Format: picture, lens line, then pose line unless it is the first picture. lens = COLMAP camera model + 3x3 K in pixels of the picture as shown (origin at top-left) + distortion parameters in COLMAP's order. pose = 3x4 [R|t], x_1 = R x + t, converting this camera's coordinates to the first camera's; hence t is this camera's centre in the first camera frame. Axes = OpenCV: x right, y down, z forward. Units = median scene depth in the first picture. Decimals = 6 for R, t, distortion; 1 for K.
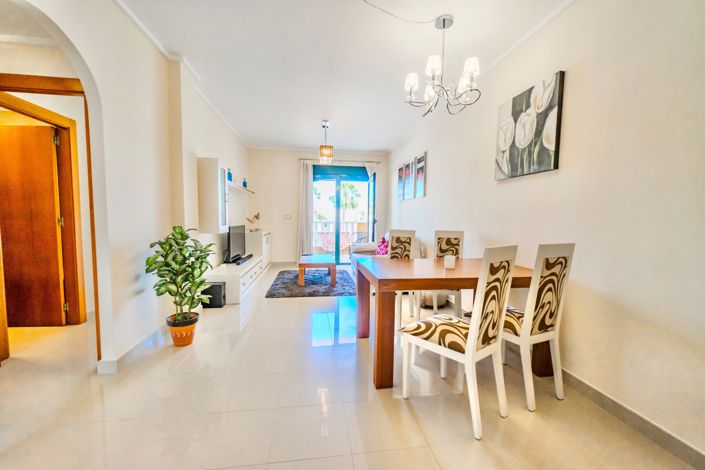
lens RADIAL K [[292.9, 0, 317.4], [0, 292.9, 239.0], [0, 0, 1]] dist [0.000200, -0.000849]
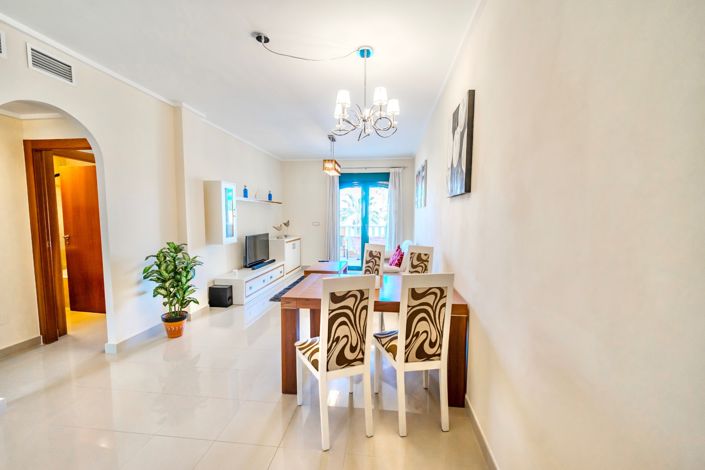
lens RADIAL K [[292.9, 0, 322.7], [0, 292.9, 238.5], [0, 0, 1]] dist [0.000200, -0.000849]
pose [[0.965353, 0.007506, -0.260840, 0.476450], [-0.005676, 0.999954, 0.007768, -0.072665], [0.260886, -0.006018, 0.965351, -0.038662]]
